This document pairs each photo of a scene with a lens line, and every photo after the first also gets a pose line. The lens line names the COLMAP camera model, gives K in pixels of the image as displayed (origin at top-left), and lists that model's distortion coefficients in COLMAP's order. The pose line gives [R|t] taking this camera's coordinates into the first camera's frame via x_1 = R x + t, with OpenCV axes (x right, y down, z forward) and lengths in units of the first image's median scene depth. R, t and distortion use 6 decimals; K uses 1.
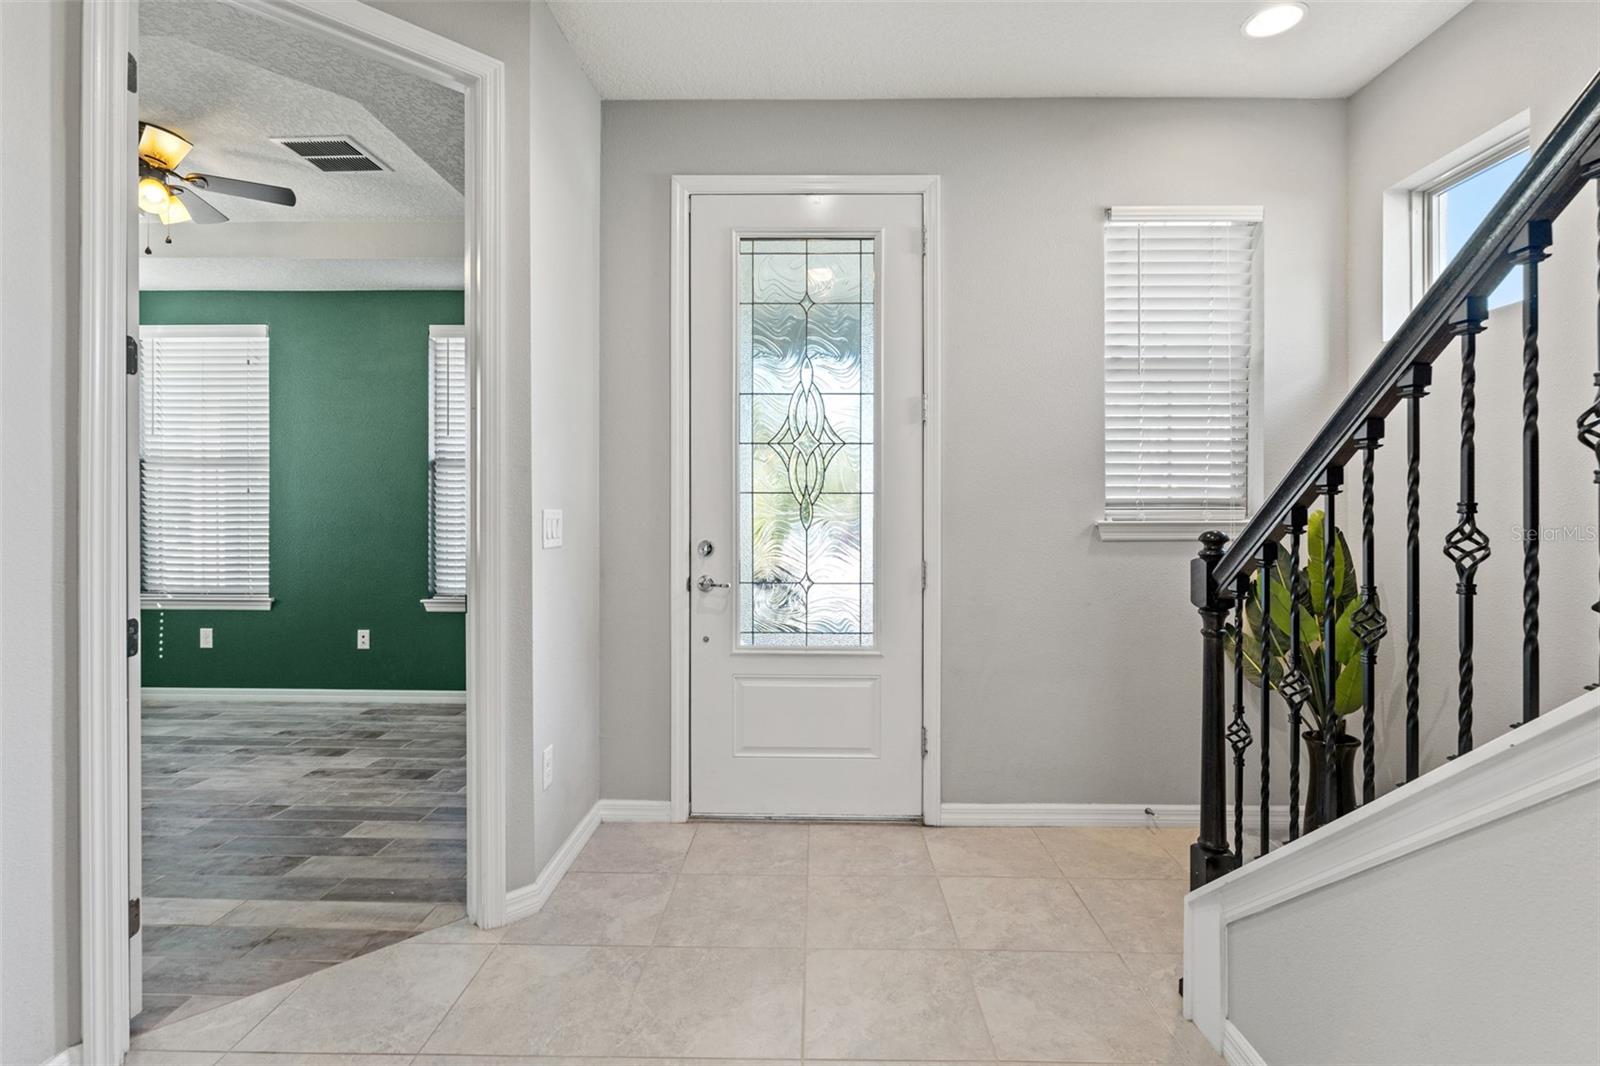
lens RADIAL K [[768.0, 0, 793.4], [0, 768.0, 517.4], [0, 0, 1]] dist [-0.001771, 0.000064]
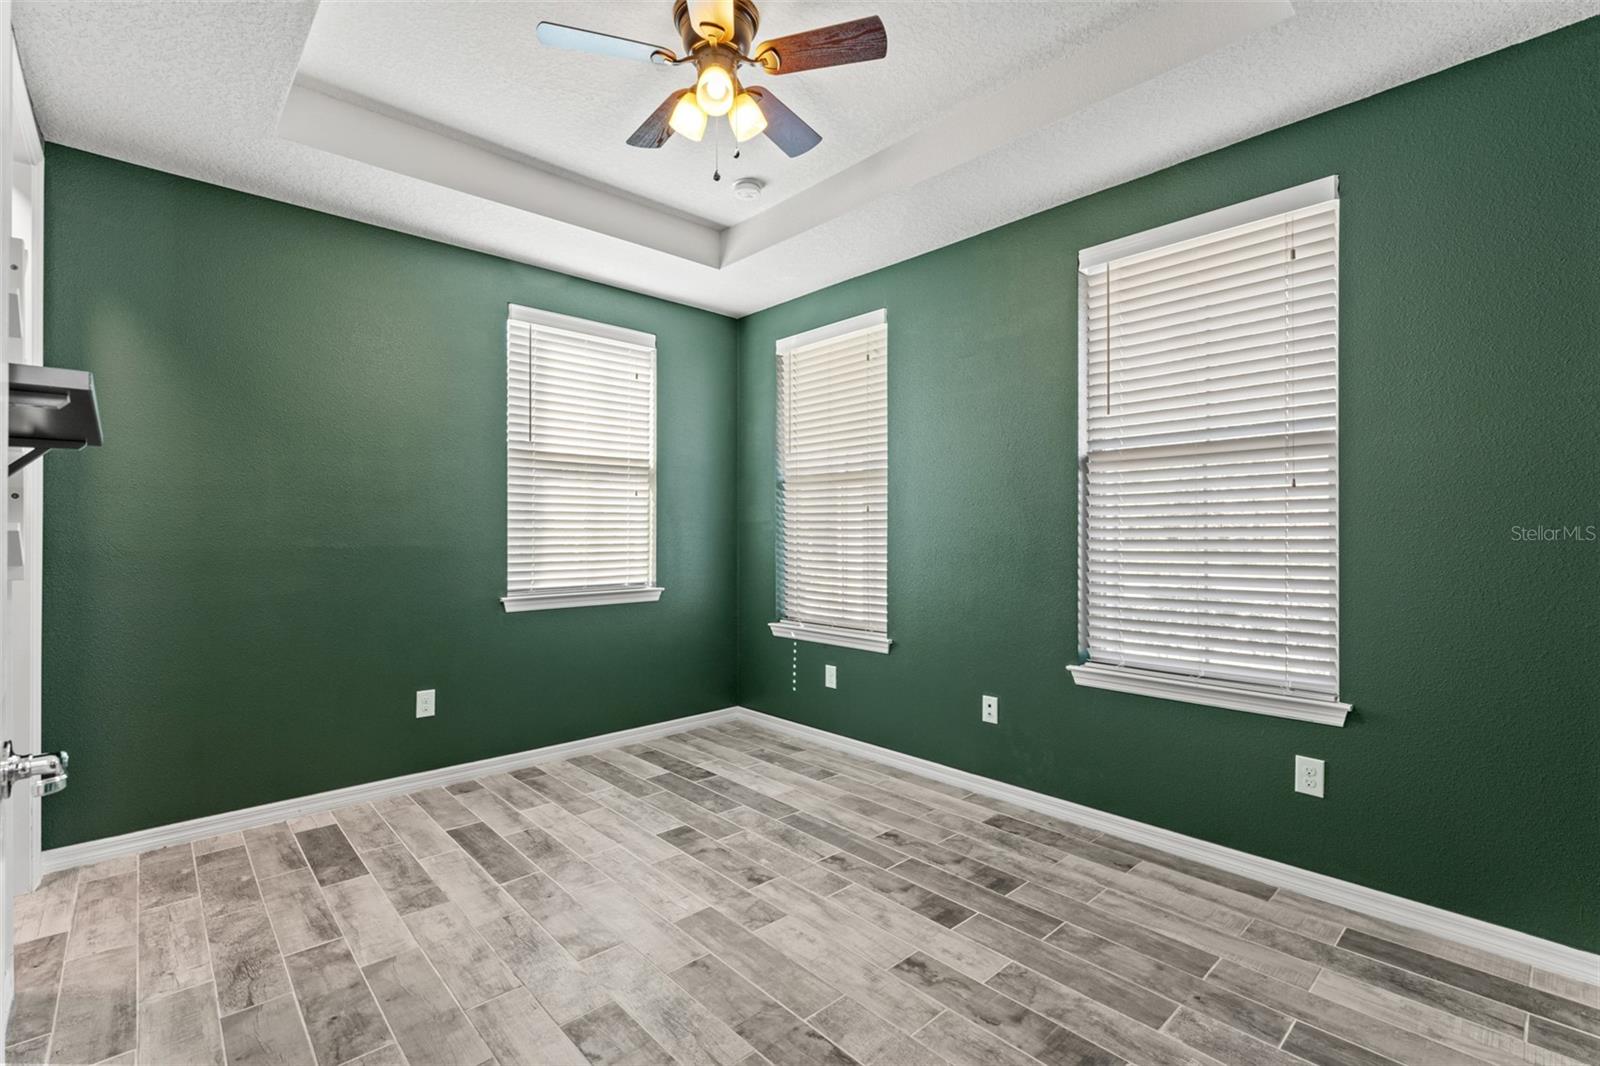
lens RADIAL K [[691.0, 0, 800.0], [0, 691.0, 533.0], [0, 0, 1]] dist [0.002138, -0.000118]
pose [[0.702979, -0.003464, -0.711202, -0.220702], [-0.001842, 0.999976, -0.006692, -0.003430], [0.711208, 0.006015, 0.702956, 0.411532]]
